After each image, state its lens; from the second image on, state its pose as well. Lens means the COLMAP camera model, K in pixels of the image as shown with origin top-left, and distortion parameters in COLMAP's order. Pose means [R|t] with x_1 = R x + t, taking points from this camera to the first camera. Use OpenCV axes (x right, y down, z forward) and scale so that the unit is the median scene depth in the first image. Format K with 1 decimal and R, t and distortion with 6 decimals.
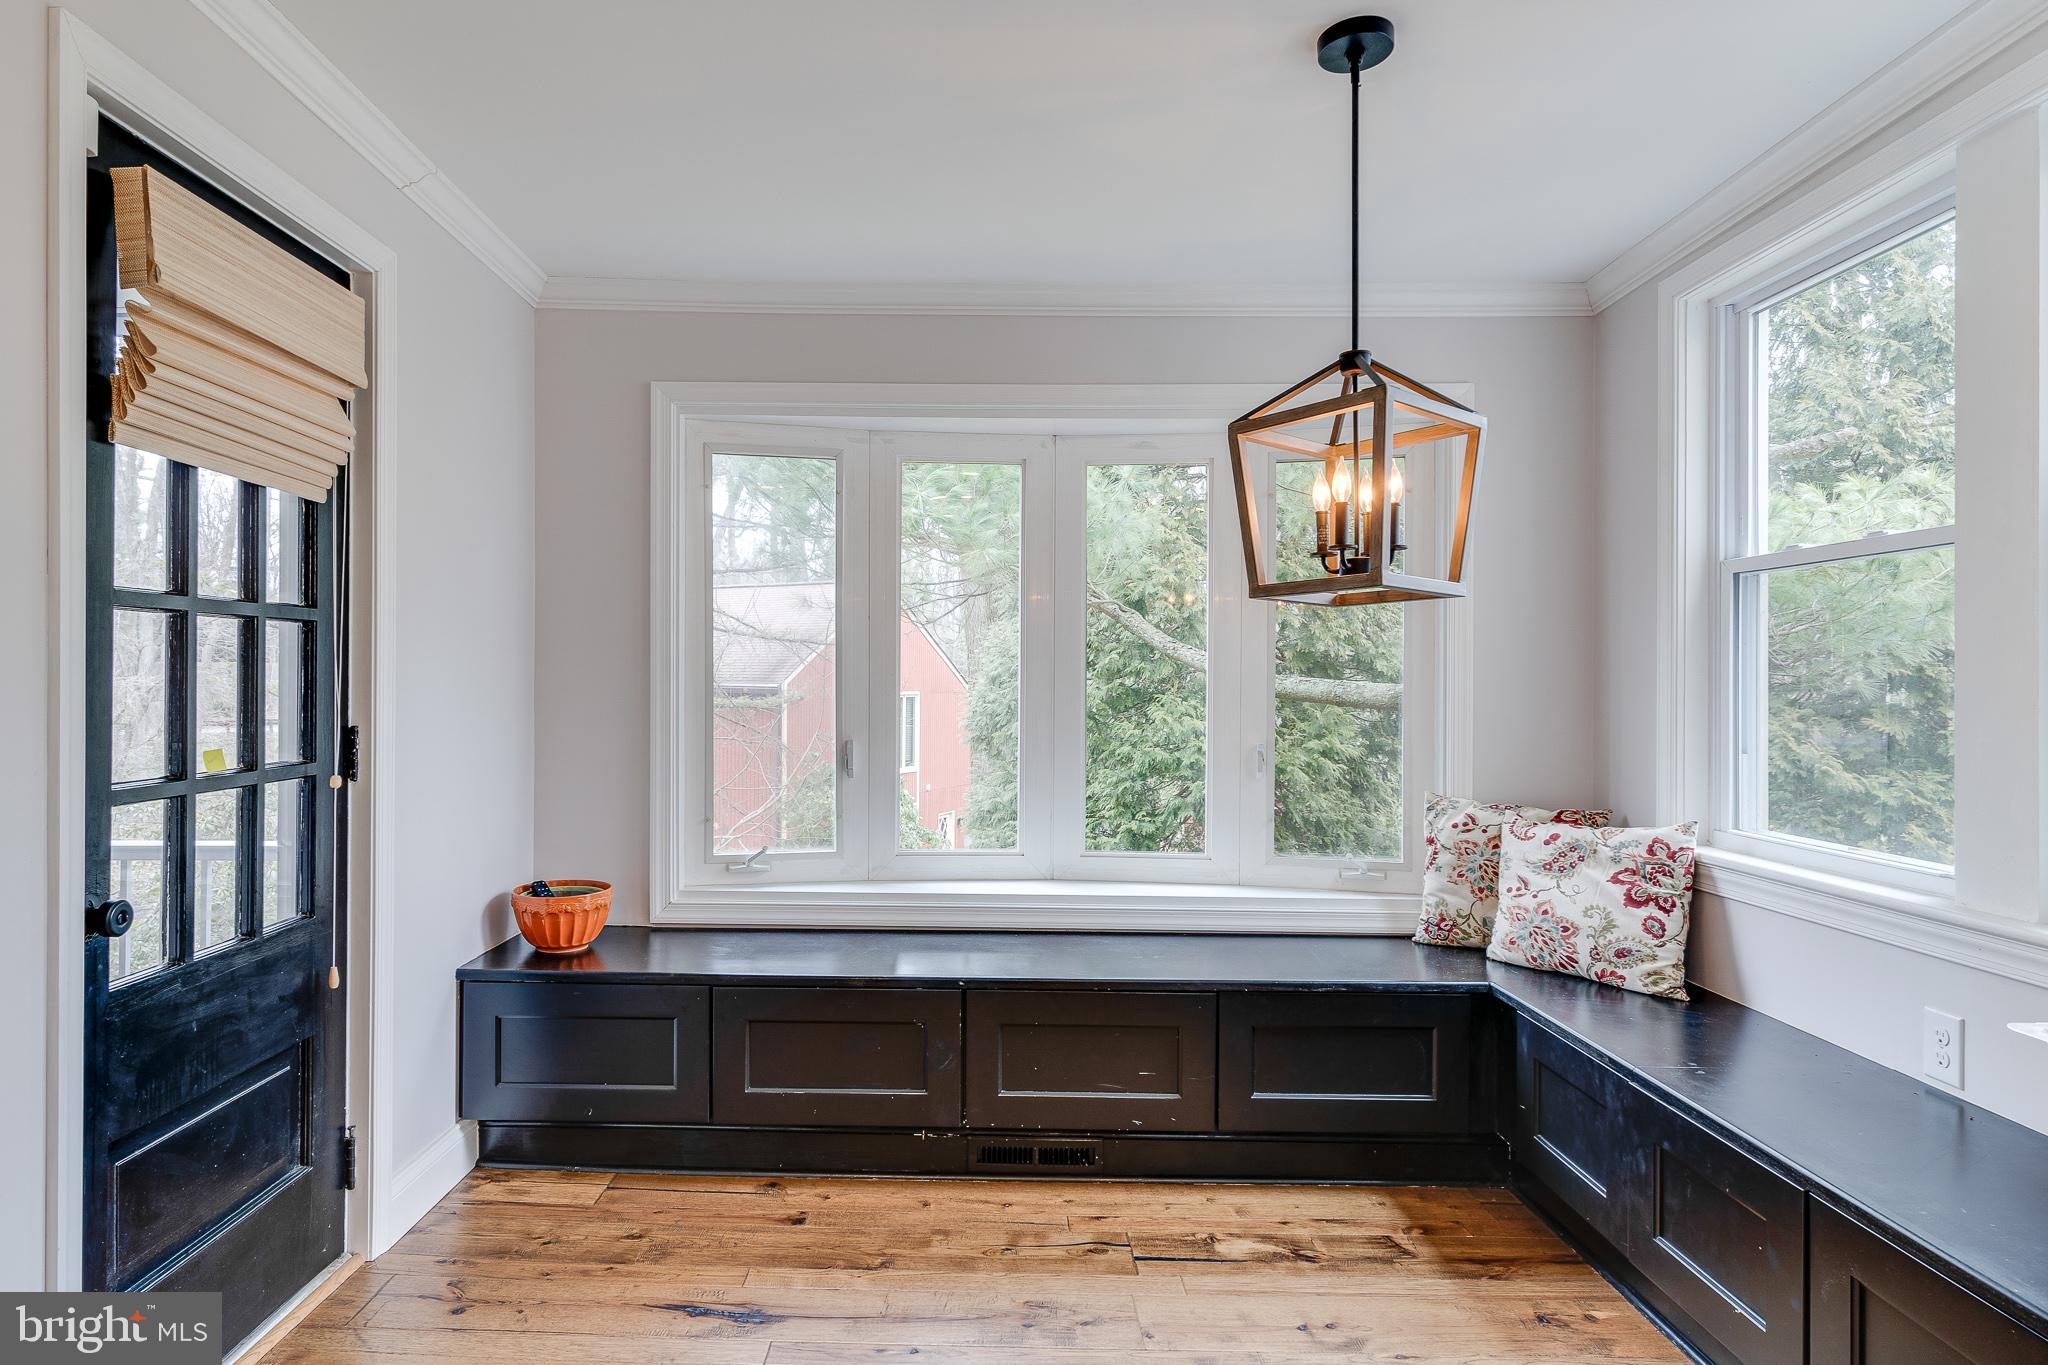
lens RADIAL K [[988.3, 0, 1024.2], [0, 988.3, 679.6], [0, 0, 1]] dist [0.001629, -0.000190]
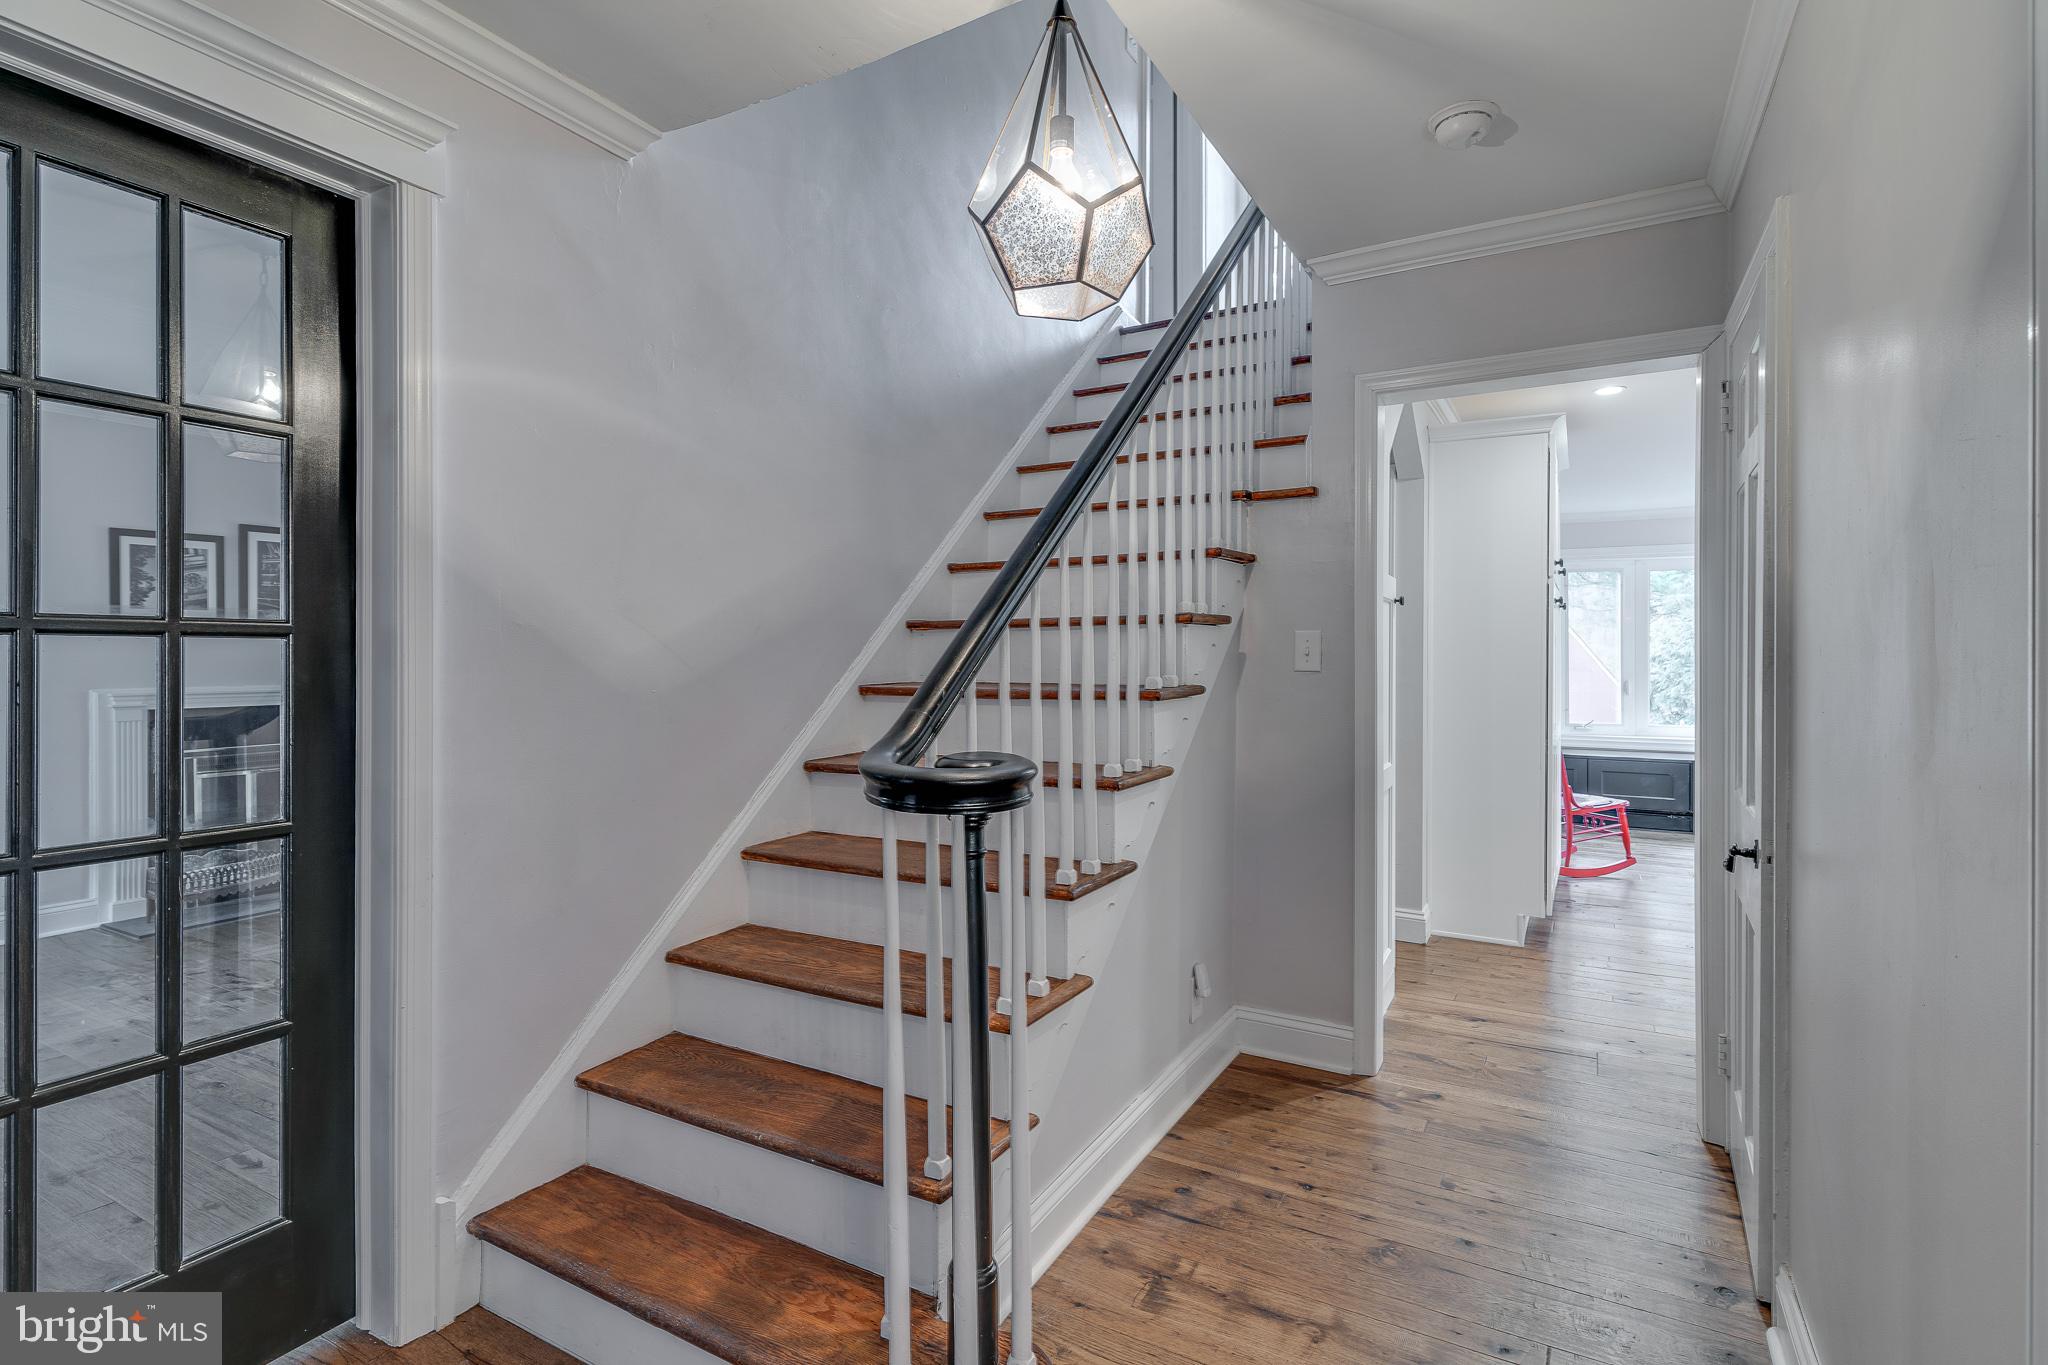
lens RADIAL K [[988.3, 0, 1022.0], [0, 988.3, 673.2], [0, 0, 1]] dist [0.001629, -0.000190]
pose [[0.880286, 0.005394, -0.474412, -0.346540], [-0.000856, 0.999952, 0.009780, 0.017289], [0.474442, -0.008203, 0.880249, -2.056182]]
